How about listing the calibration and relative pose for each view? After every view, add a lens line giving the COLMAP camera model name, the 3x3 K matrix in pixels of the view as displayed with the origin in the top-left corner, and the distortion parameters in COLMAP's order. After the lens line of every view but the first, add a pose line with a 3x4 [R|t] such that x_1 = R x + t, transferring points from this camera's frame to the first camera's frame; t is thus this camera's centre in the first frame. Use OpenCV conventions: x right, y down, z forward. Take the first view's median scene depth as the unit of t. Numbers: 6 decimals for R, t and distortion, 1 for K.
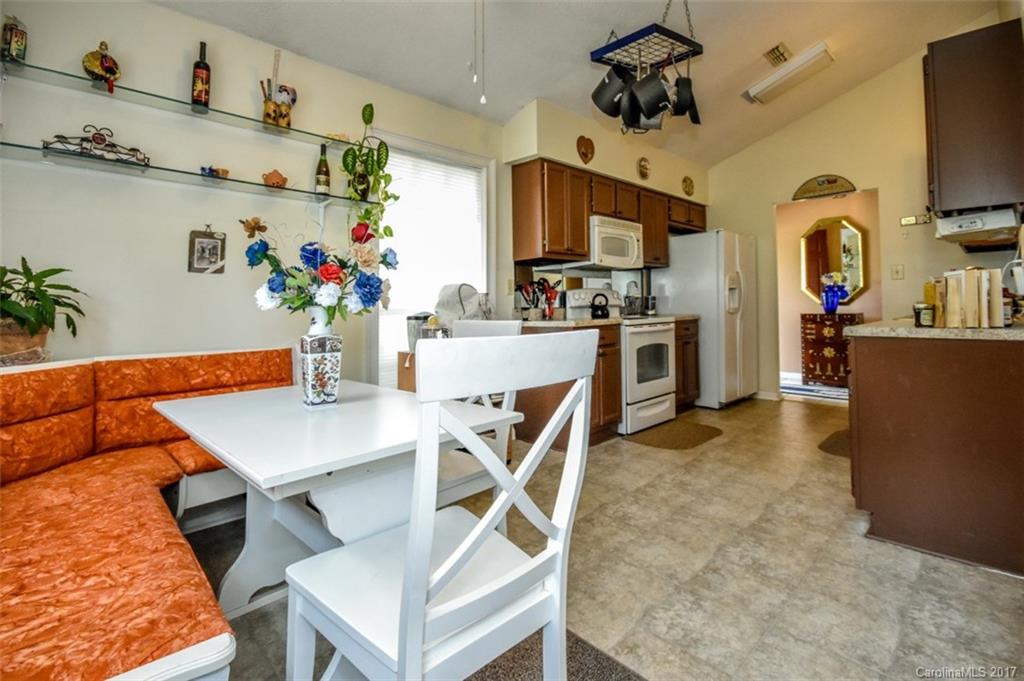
lens RADIAL K [[494.8, 0, 515.4], [0, 494.8, 304.0], [0, 0, 1]] dist [-0.002982, -0.000709]
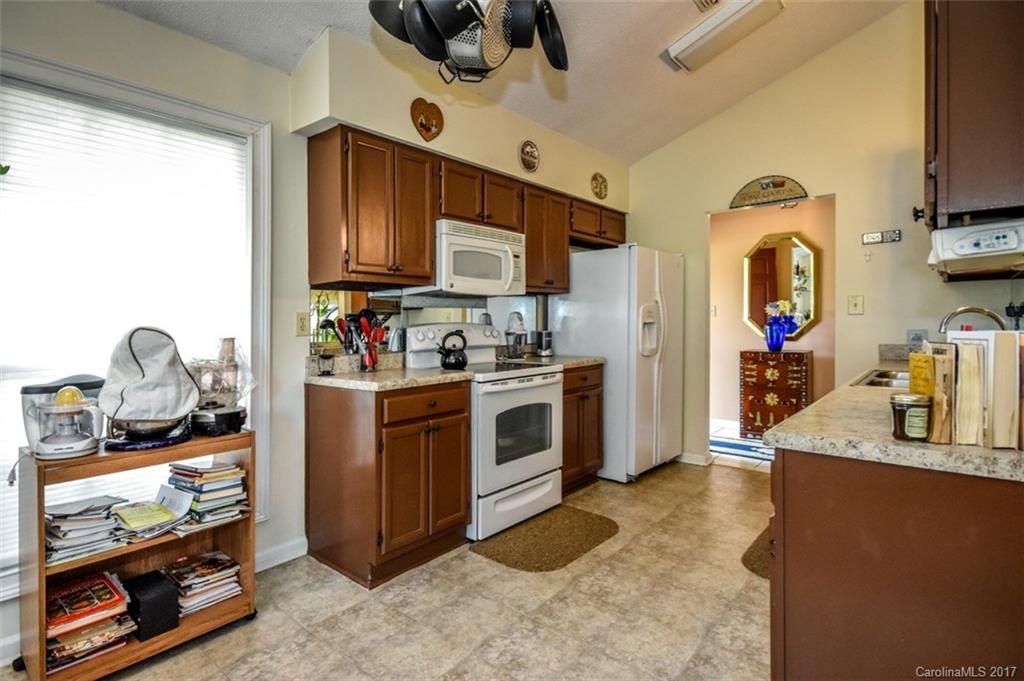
lens RADIAL K [[528.0, 0, 512.0], [0, 528.0, 340.5], [0, 0, 1]] dist [0.003597, 0.001218]
pose [[0.995929, 0.006673, 0.089897, 0.170471], [-0.009878, 0.999330, 0.035255, -0.033384], [-0.089601, -0.036000, 0.995327, 0.230352]]
